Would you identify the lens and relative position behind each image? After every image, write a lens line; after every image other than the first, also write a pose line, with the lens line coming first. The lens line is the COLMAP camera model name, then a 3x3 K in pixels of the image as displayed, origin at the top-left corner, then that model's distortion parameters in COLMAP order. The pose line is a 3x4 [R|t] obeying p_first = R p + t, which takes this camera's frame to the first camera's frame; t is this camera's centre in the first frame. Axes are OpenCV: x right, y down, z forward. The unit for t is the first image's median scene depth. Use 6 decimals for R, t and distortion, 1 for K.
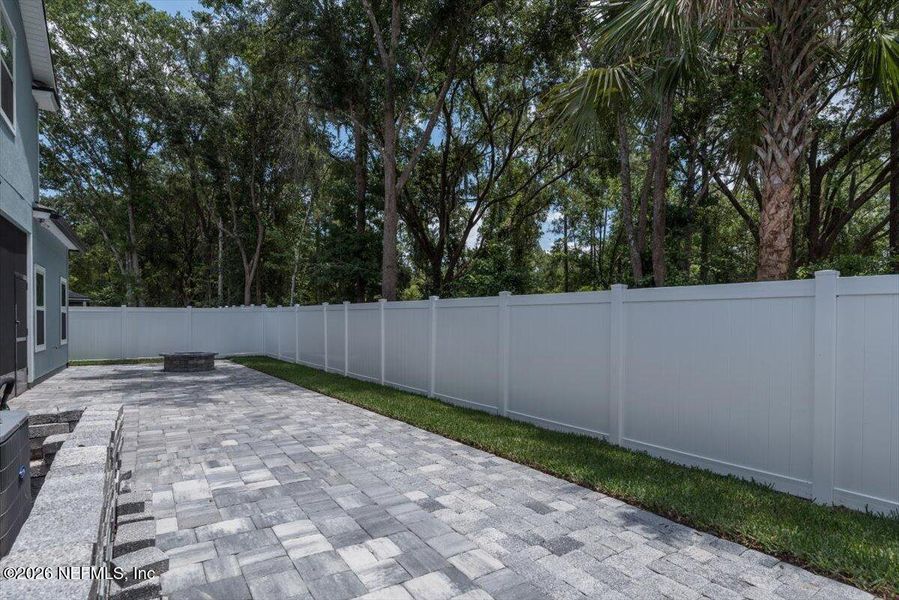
lens RADIAL K [[449.1, 0, 451.7], [0, 449.1, 314.5], [0, 0, 1]] dist [0.000578, 0.000890]
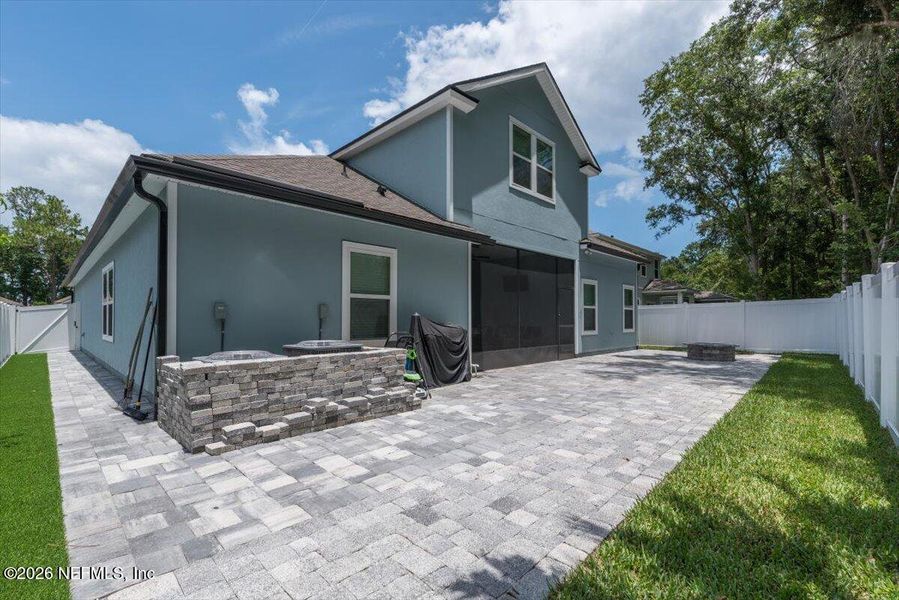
lens RADIAL K [[405.6, 0, 446.6], [0, 405.6, 300.7], [0, 0, 1]] dist [0.002367, 0.000233]
pose [[0.181604, -0.052223, -0.981984, 0.855464], [0.020104, 0.998577, -0.049388, 0.055971], [0.983166, -0.010773, 0.182395, 0.645666]]
